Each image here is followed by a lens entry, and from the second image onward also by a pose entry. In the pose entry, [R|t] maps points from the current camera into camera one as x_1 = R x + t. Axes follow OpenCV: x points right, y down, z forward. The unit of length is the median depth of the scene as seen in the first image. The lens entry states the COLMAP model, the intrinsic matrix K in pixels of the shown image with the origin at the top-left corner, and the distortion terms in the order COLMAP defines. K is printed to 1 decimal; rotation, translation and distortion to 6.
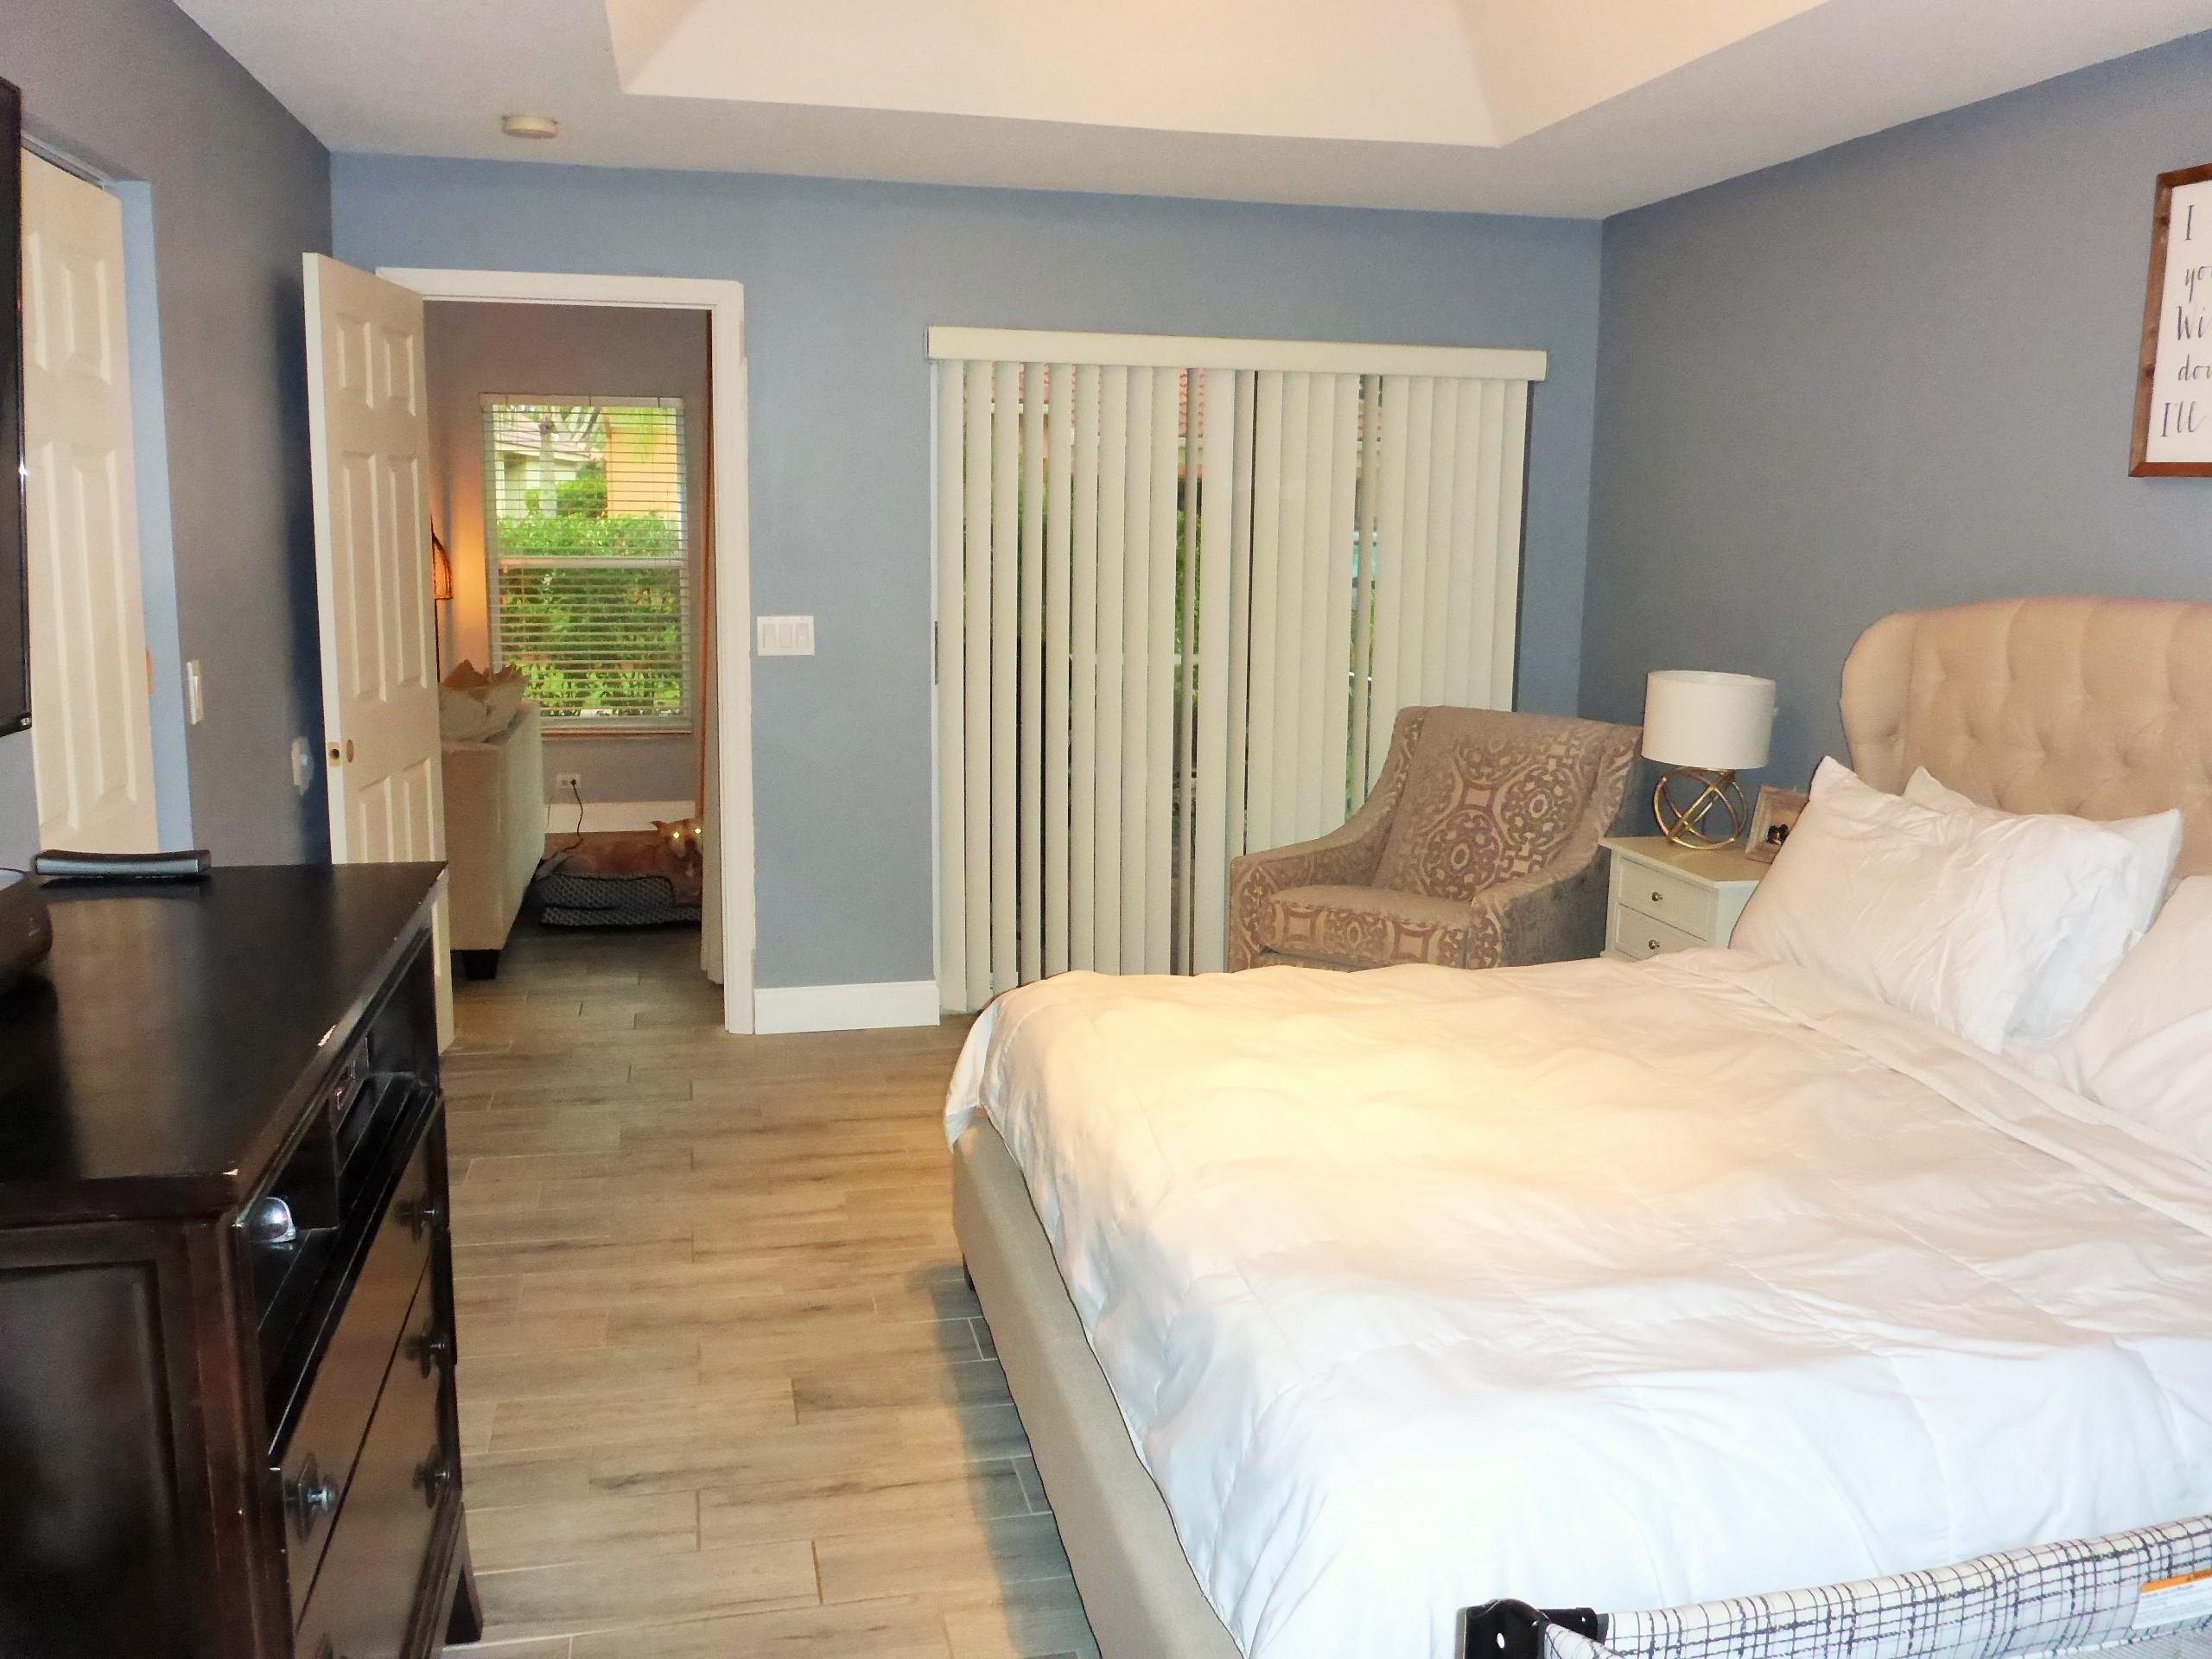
lens RADIAL K [[1794.5, 0, 1143.6], [0, 1794.5, 824.5], [0, 0, 1]] dist [-0.033113, 0.011036]
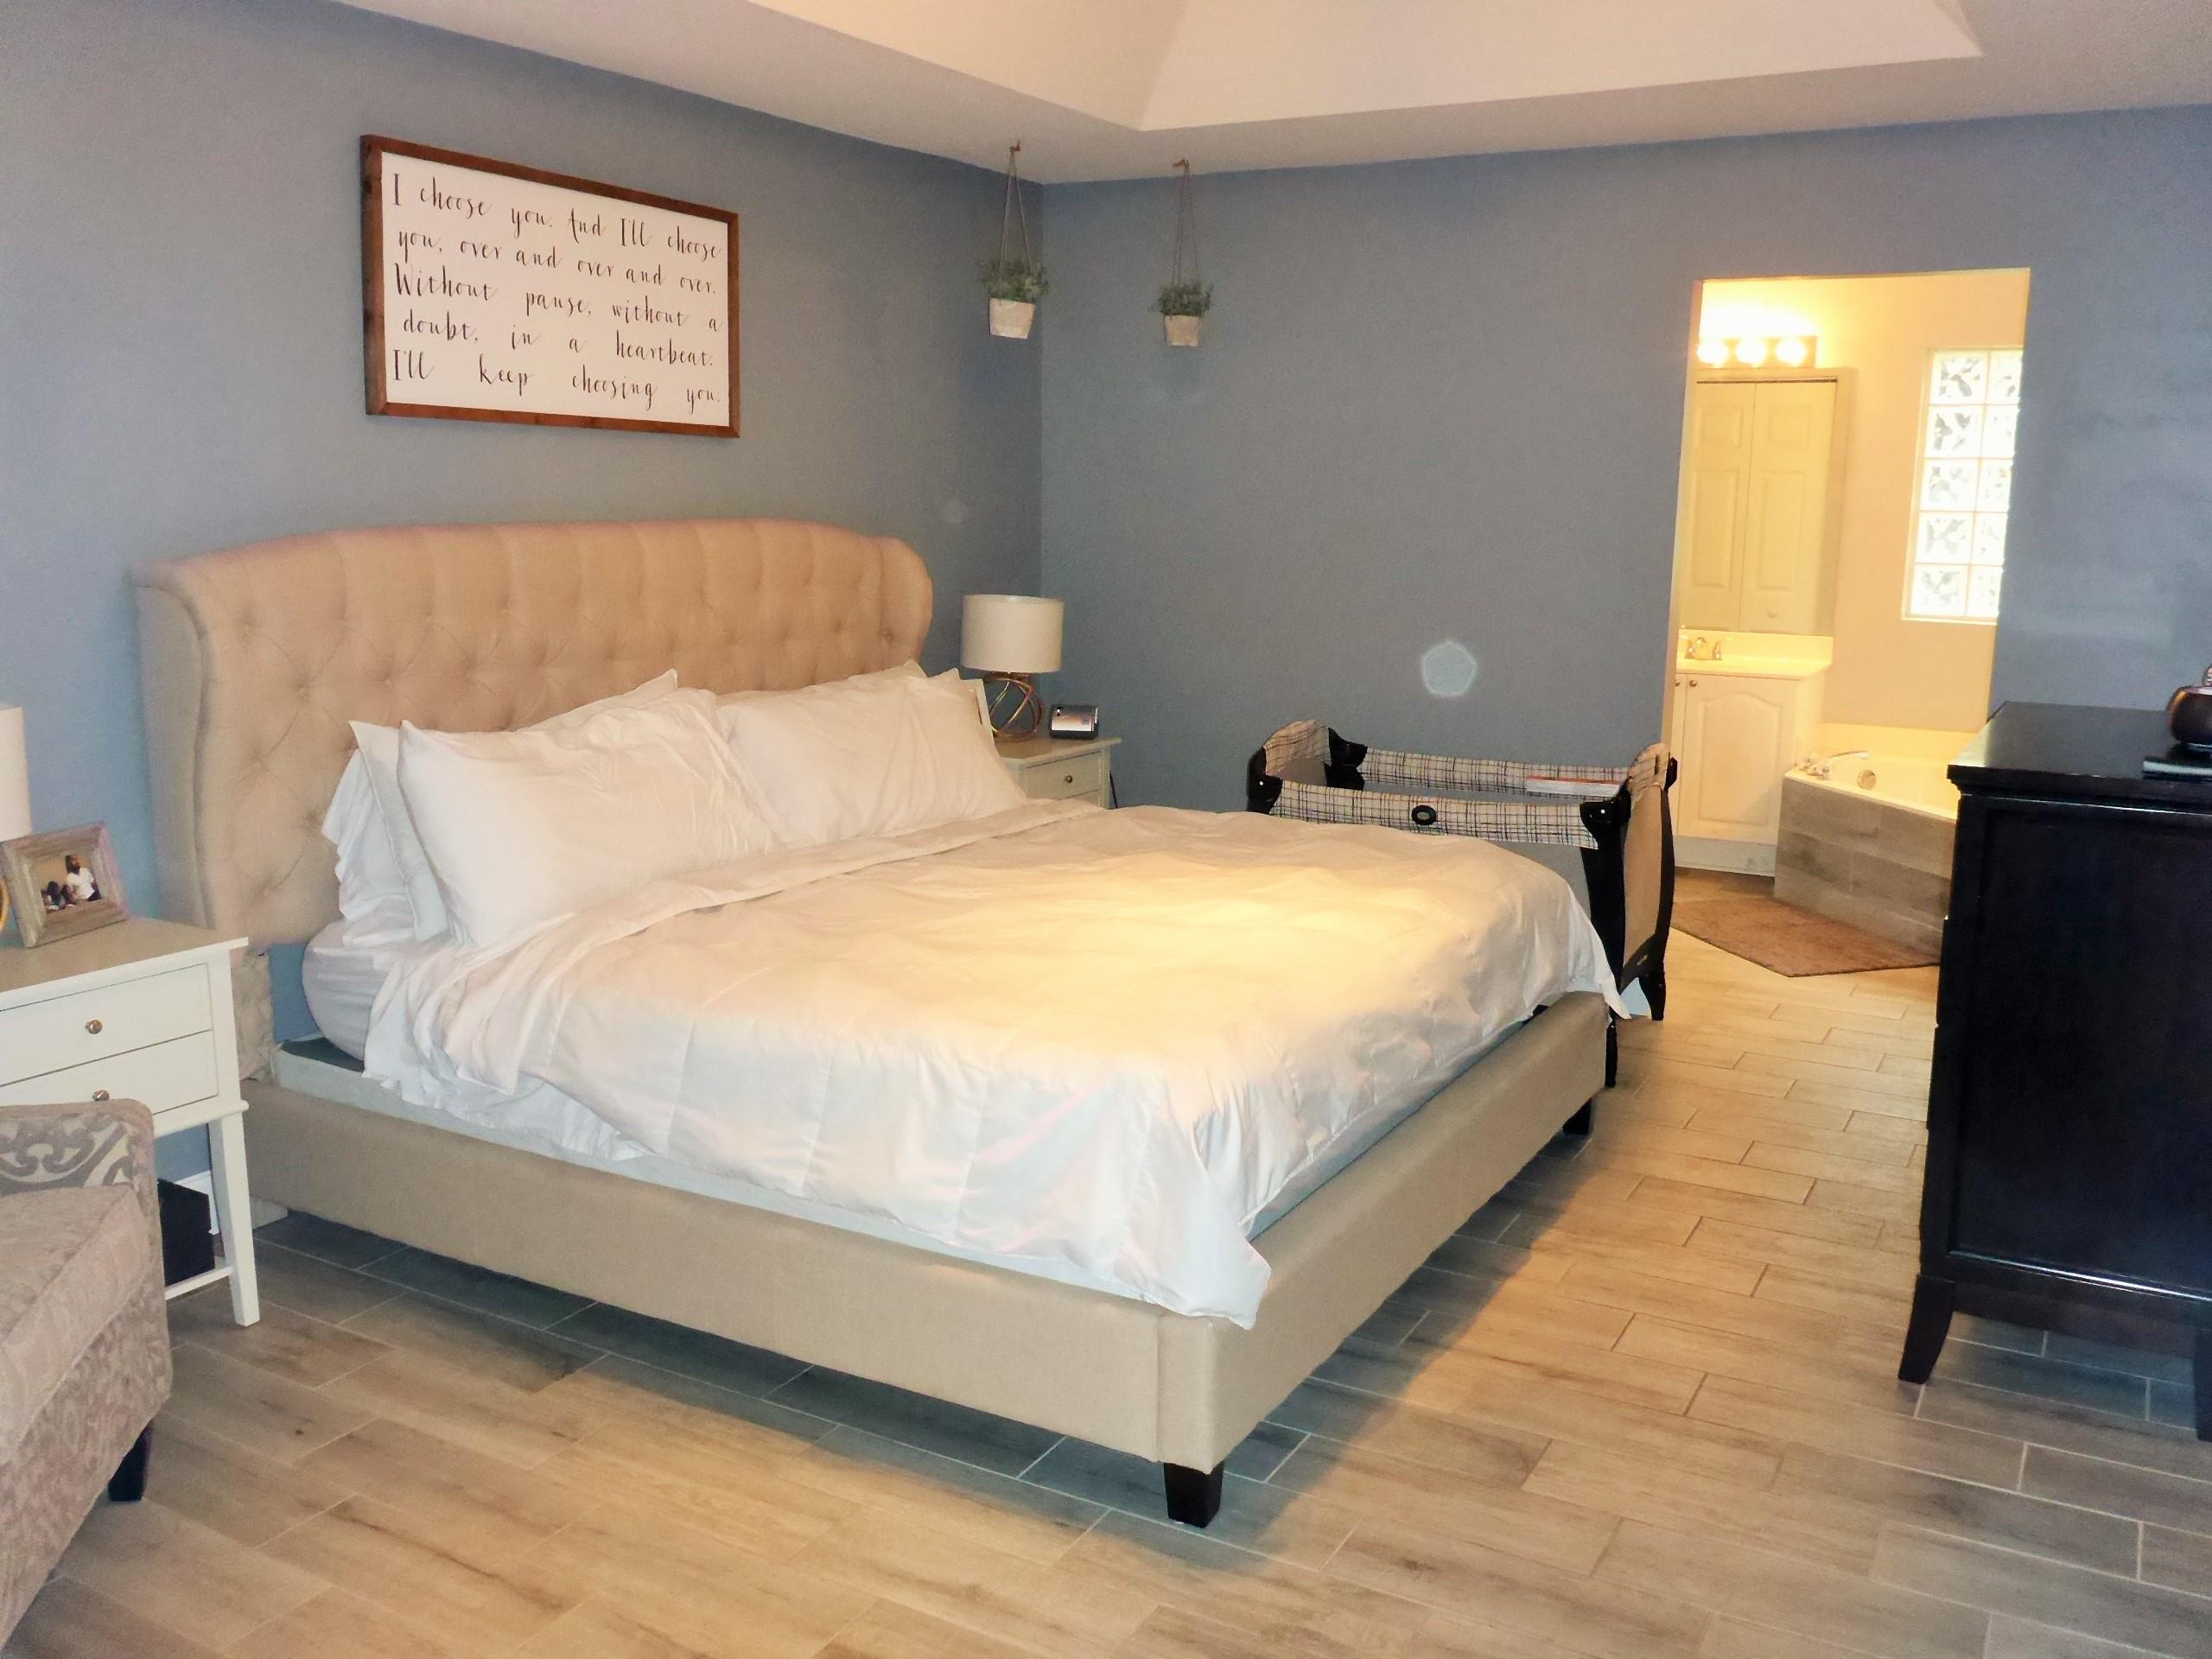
lens RADIAL K [[1858.0, 0, 1120.2], [0, 1858.0, 832.2], [0, 0, 1]] dist [-0.042637, 0.007651]
pose [[-0.723305, -0.157379, 0.672355, -0.594618], [0.089807, 0.943973, 0.317570, -0.286613], [-0.684664, 0.290082, -0.668646, 1.598234]]
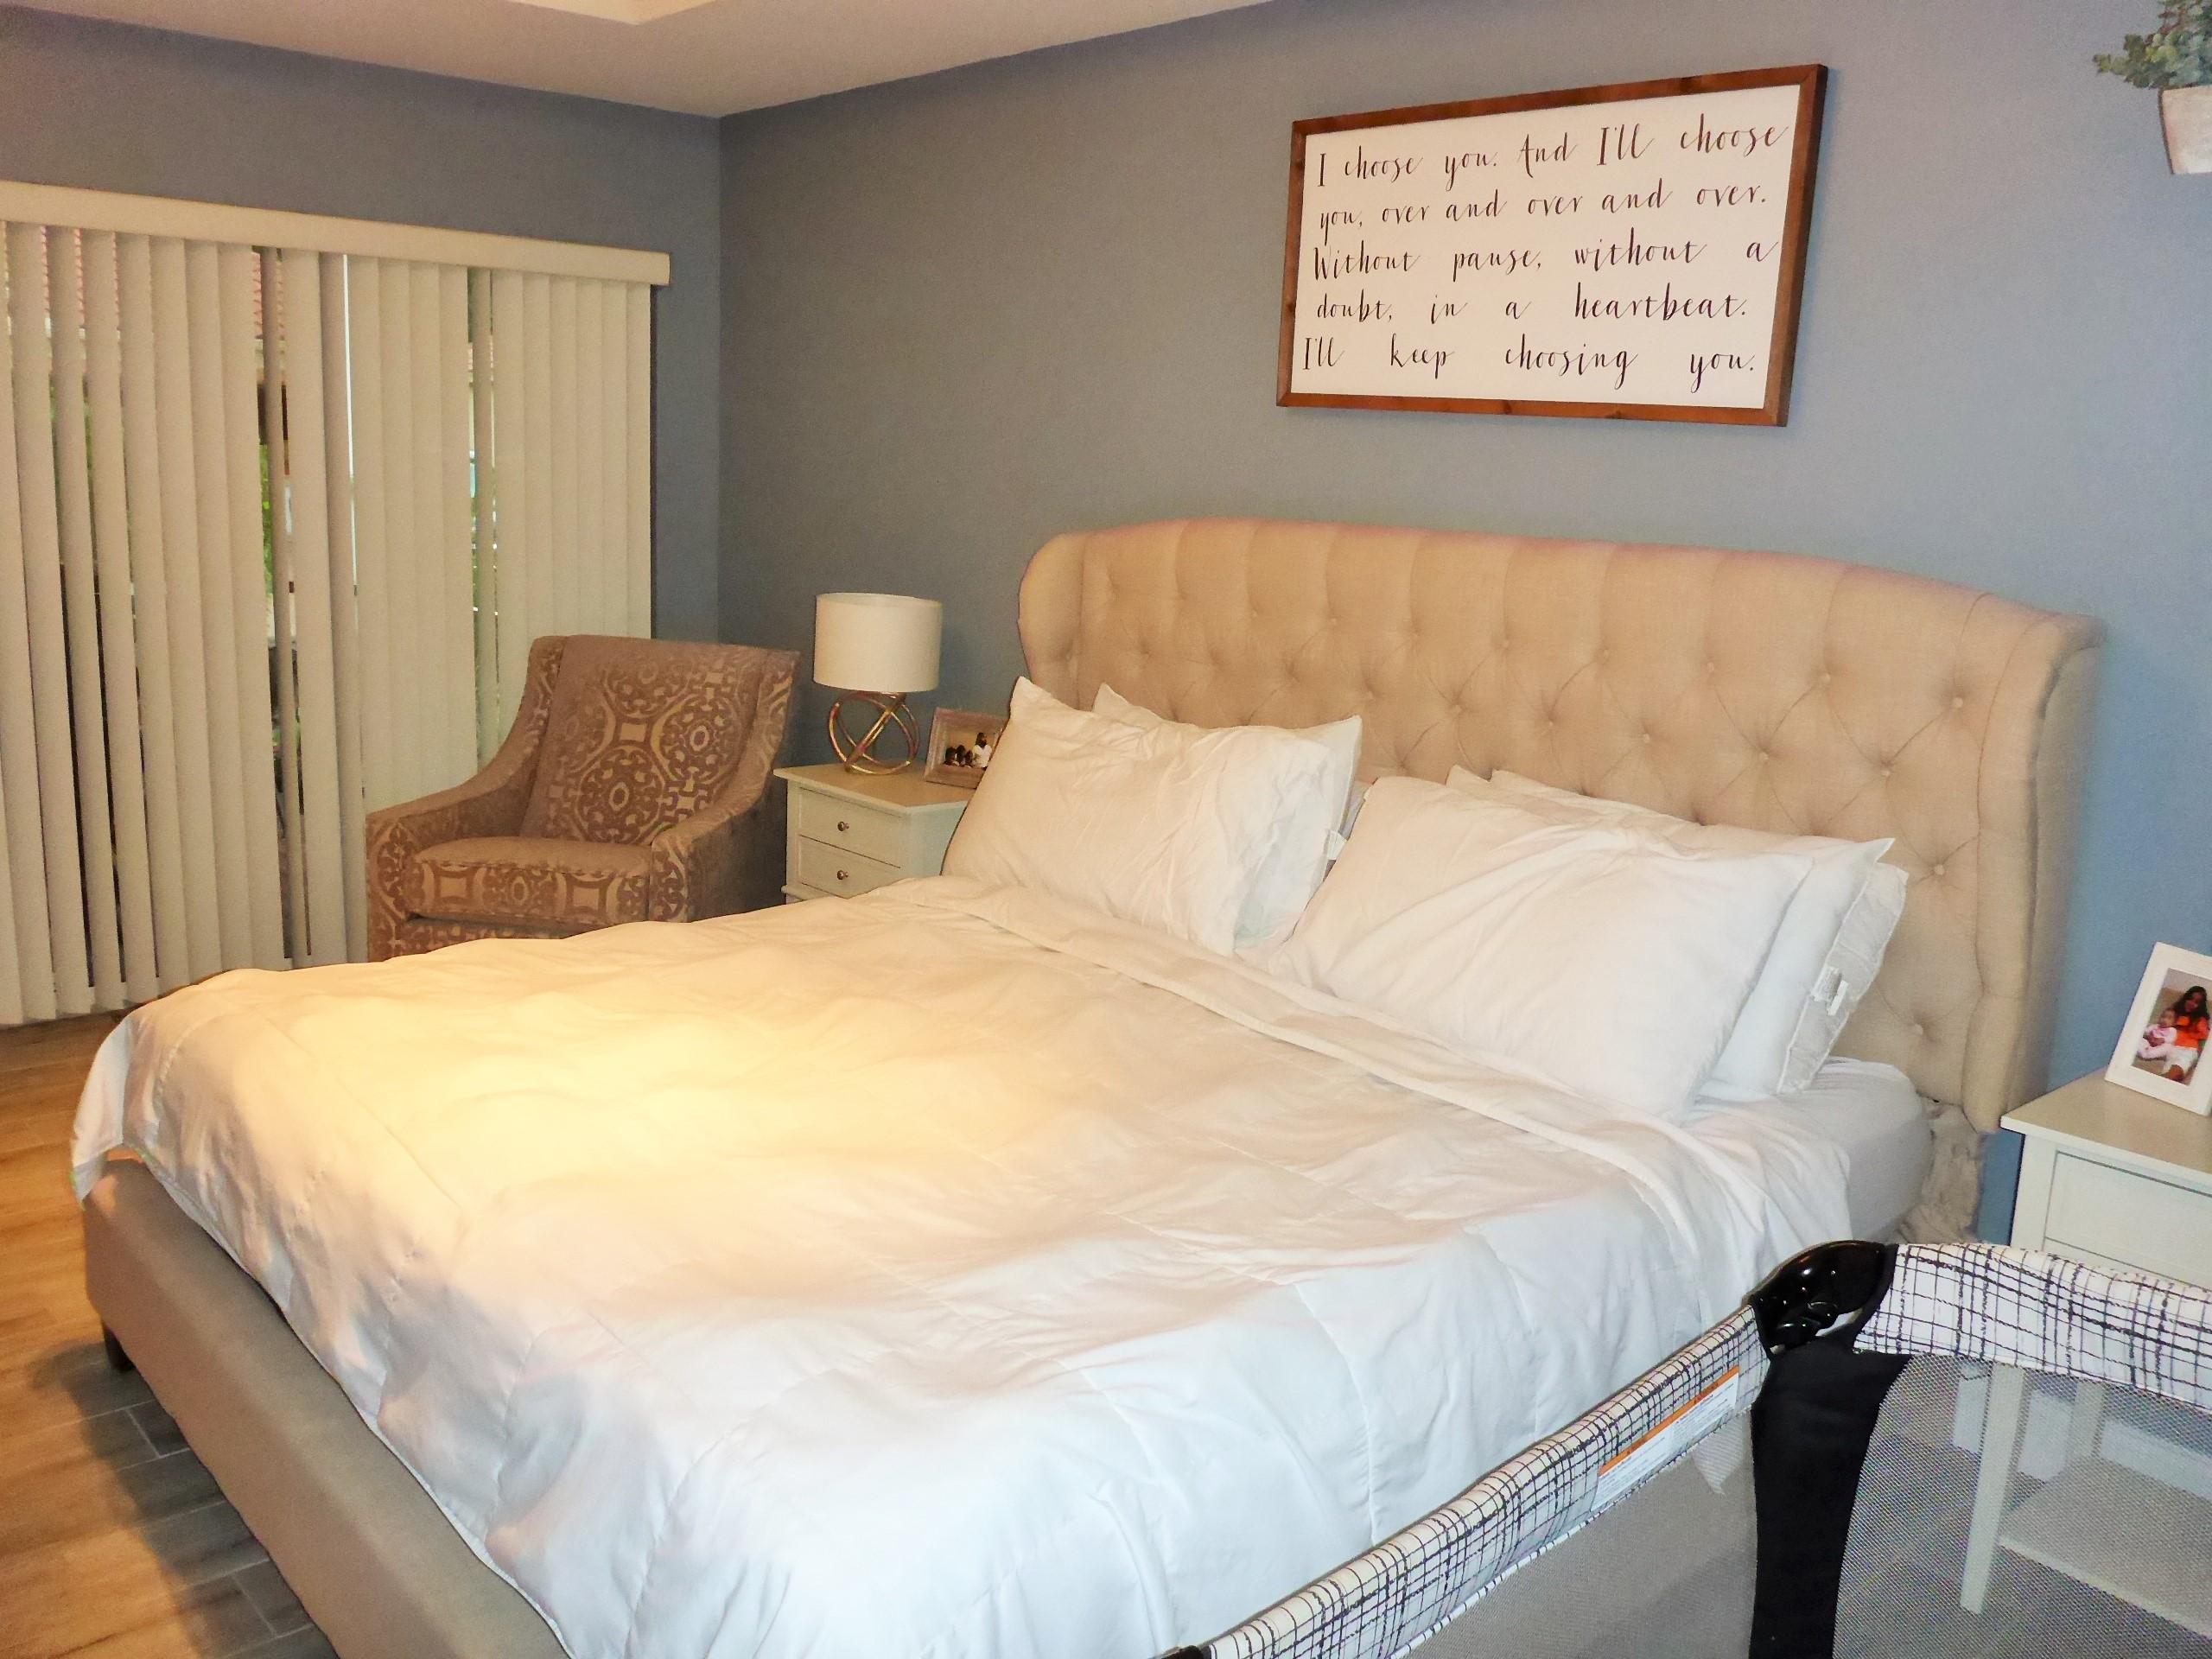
lens RADIAL K [[1811.4, 0, 1078.0], [0, 1811.4, 820.1], [0, 0, 1]] dist [-0.034934, 0.006151]
pose [[0.883319, -0.071060, 0.463355, -0.077243], [0.052362, 0.997215, 0.053113, -0.011653], [-0.465839, -0.022654, 0.884580, 0.091887]]
